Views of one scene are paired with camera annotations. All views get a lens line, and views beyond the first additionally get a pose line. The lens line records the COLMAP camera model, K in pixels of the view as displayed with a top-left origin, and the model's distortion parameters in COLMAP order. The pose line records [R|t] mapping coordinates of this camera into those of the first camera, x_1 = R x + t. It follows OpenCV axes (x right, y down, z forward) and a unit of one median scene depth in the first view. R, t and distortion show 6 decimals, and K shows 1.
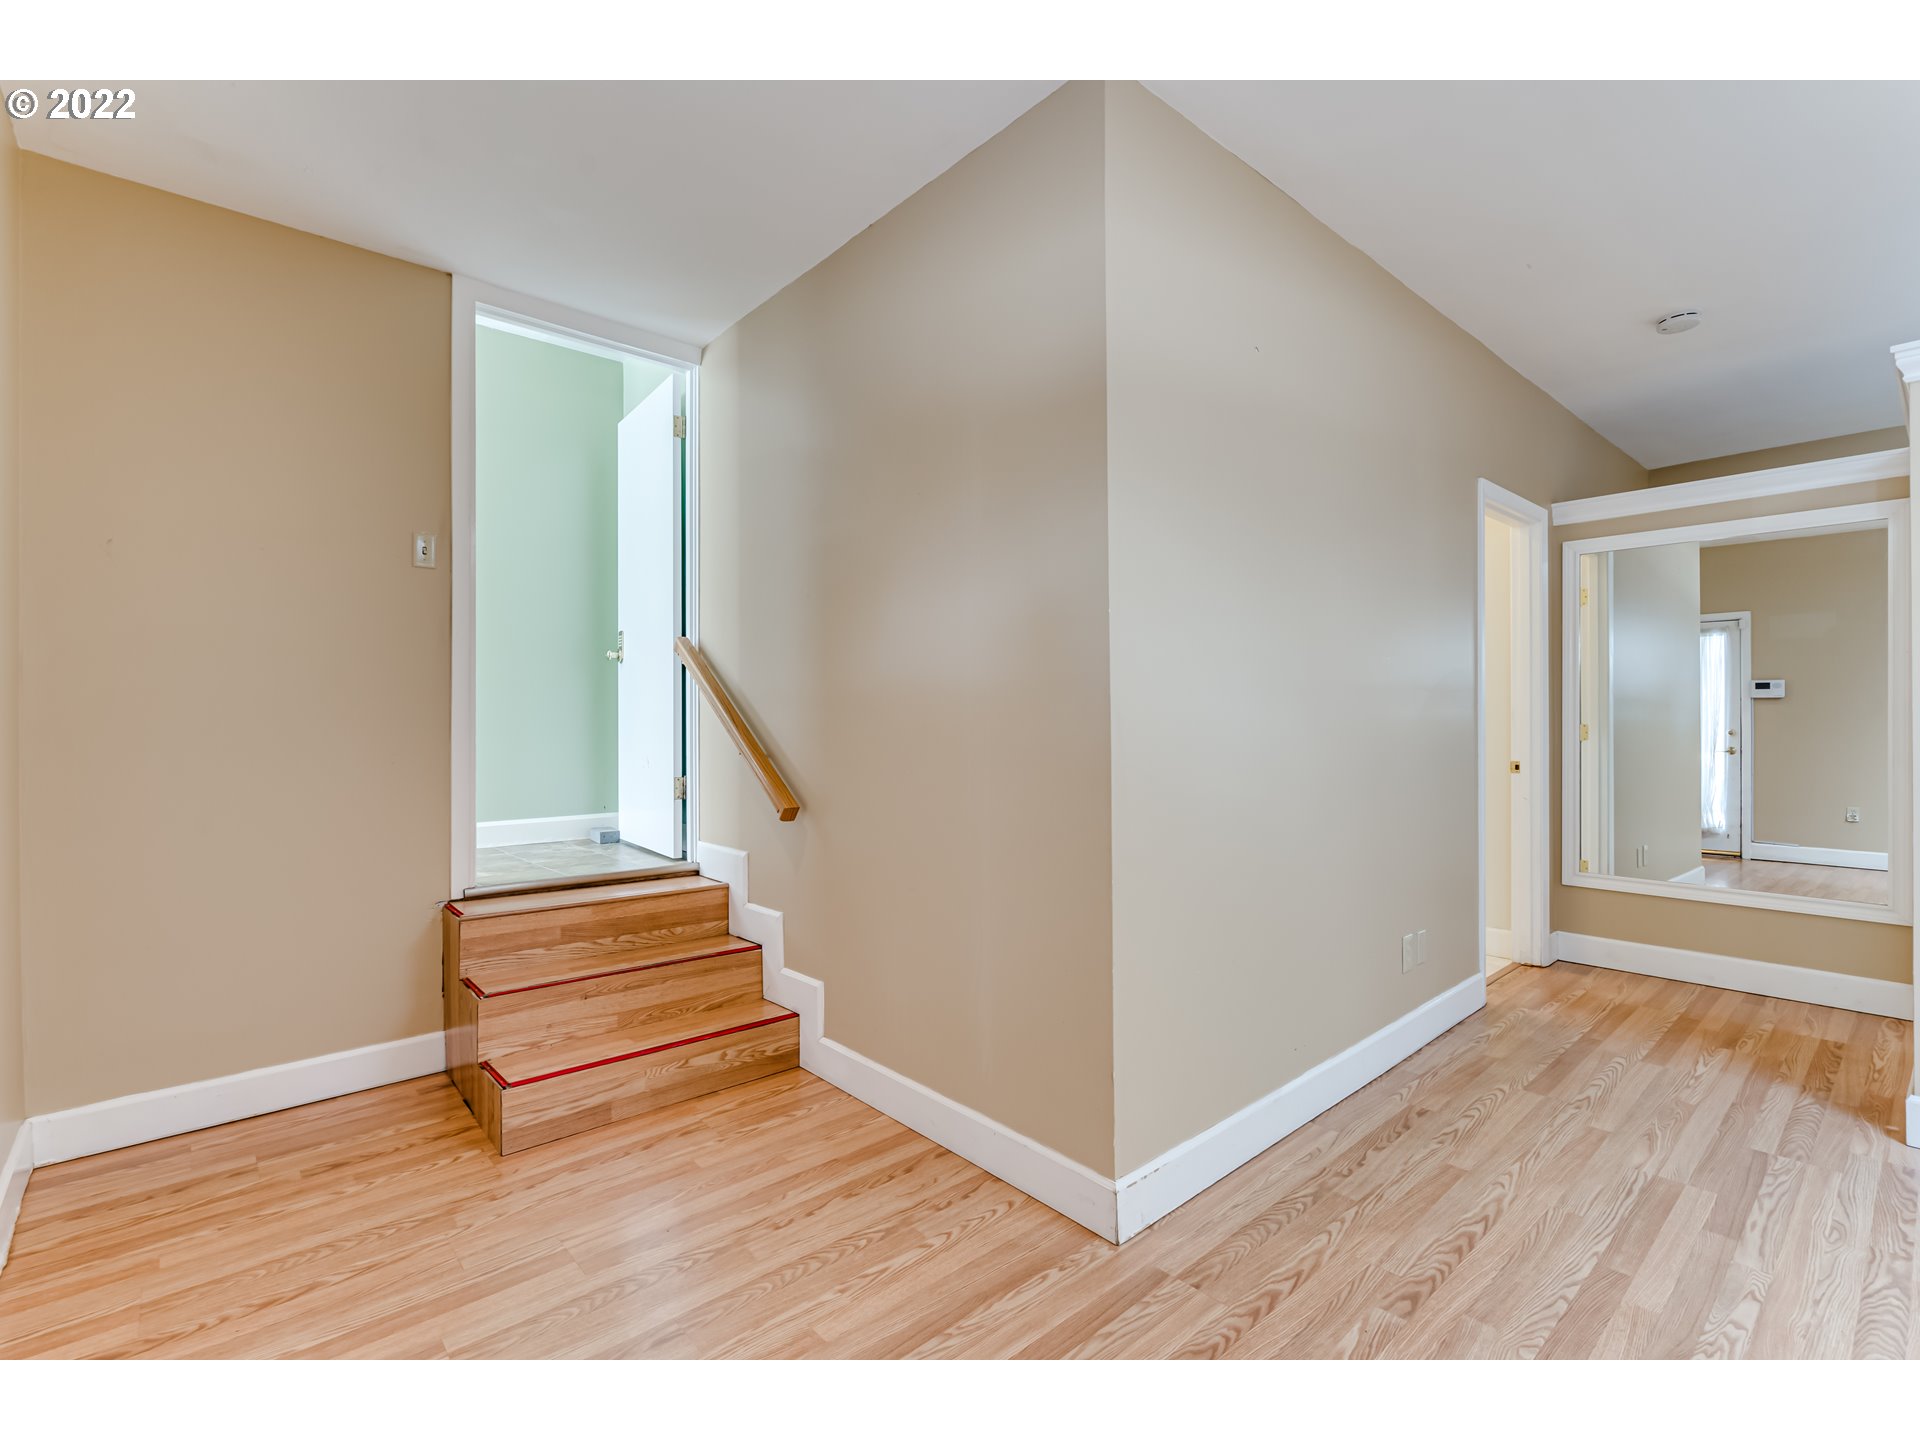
lens RADIAL K [[876.0, 0, 964.9], [0, 876.0, 729.1], [0, 0, 1]] dist [-0.002684, 0.000909]
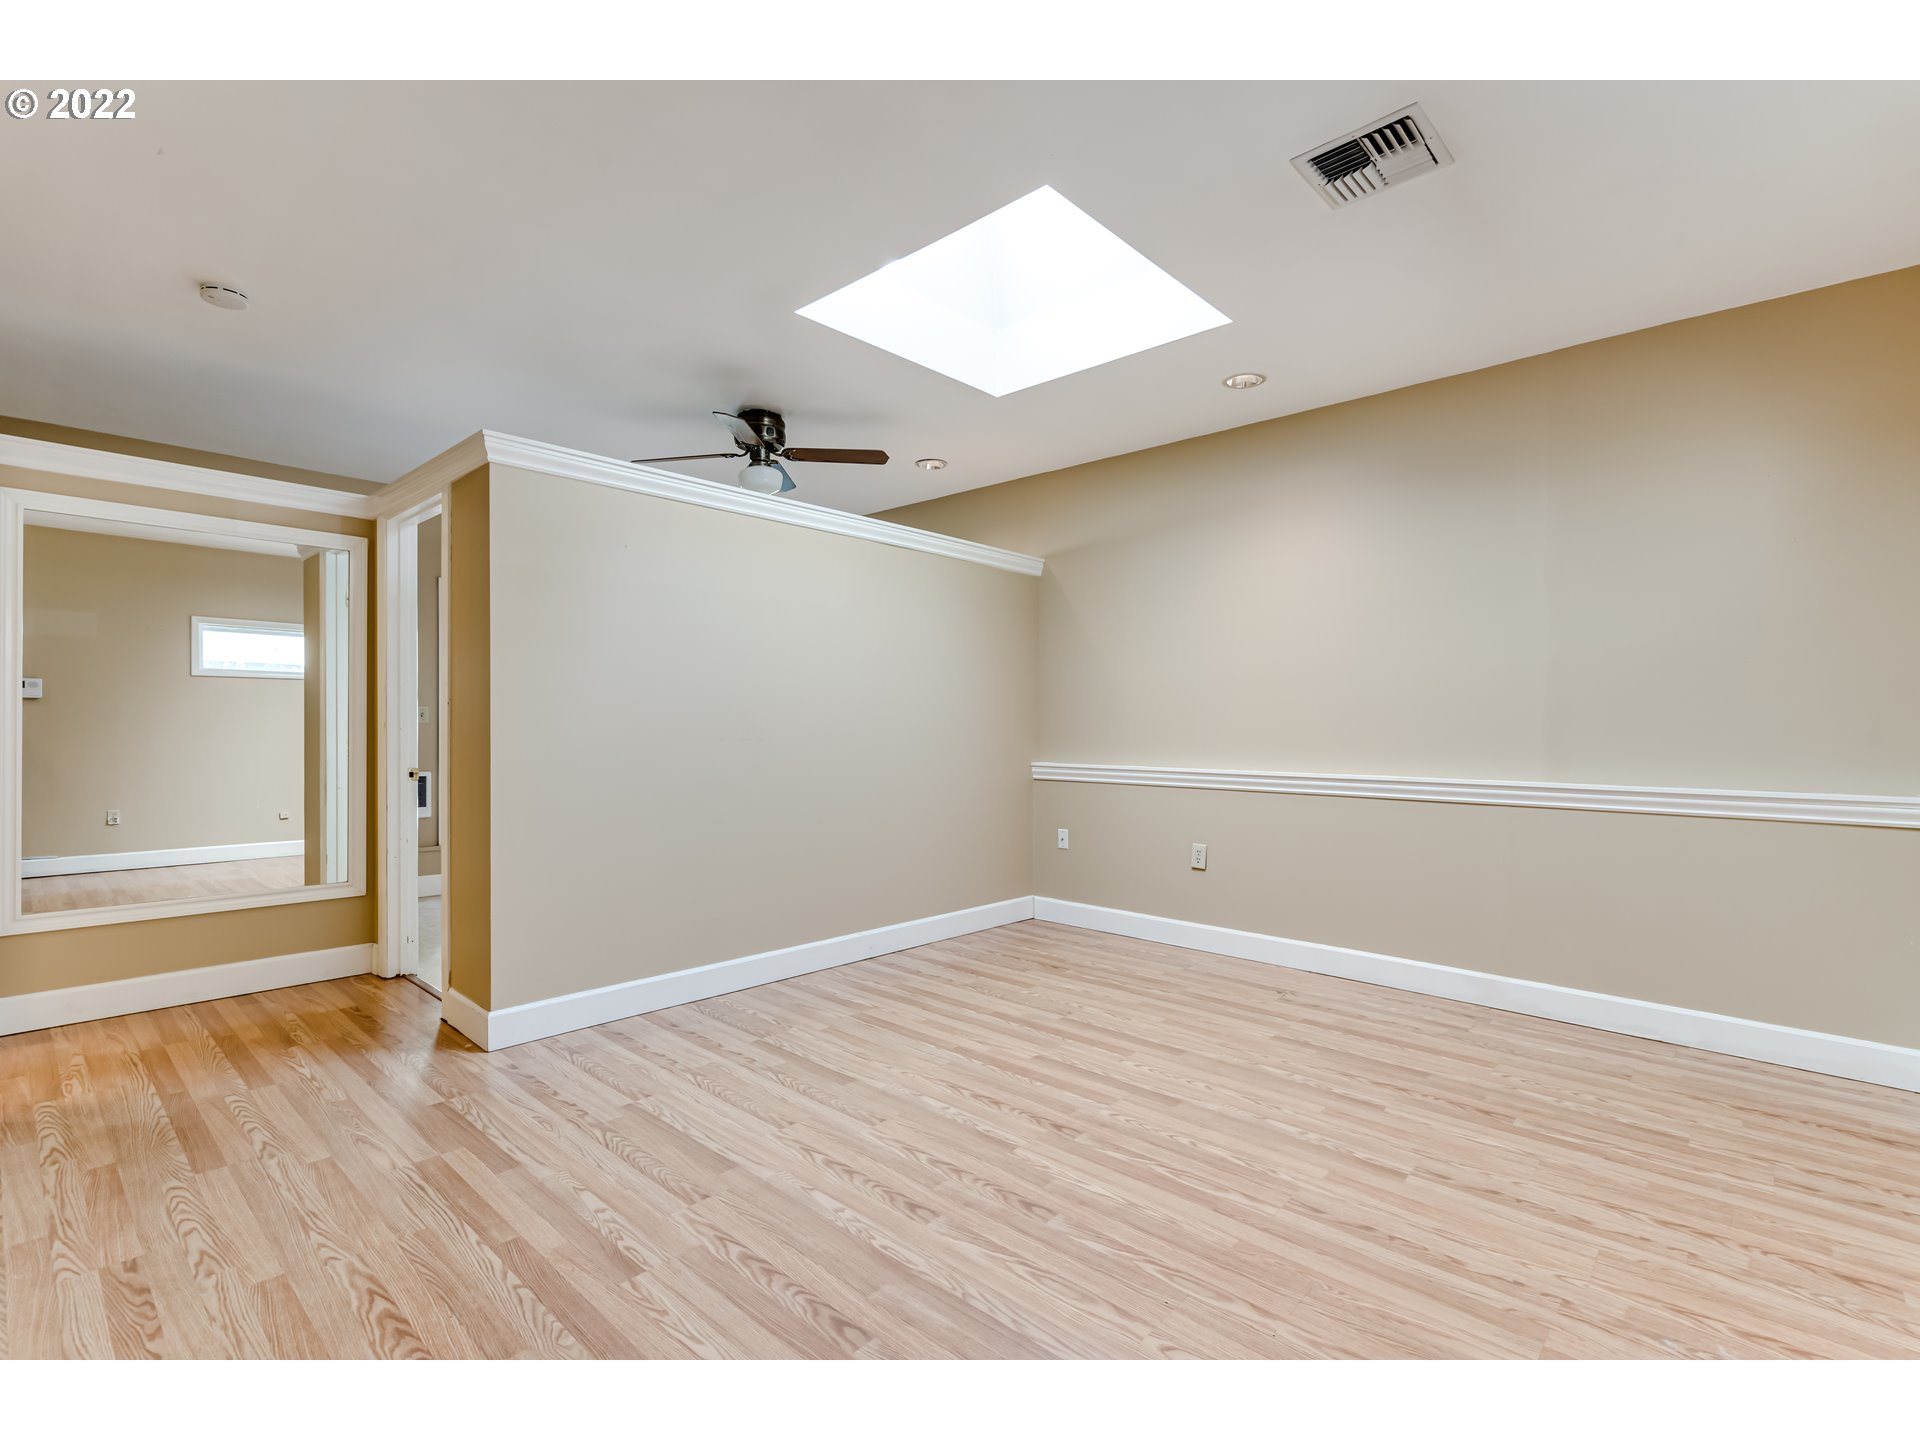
lens RADIAL K [[876.0, 0, 971.4], [0, 876.0, 730.9], [0, 0, 1]] dist [-0.002684, 0.000909]
pose [[-0.102425, -0.000964, 0.994740, -0.240621], [0.003762, 0.999992, 0.001356, 0.002941], [-0.994734, 0.003881, -0.102420, 0.364615]]
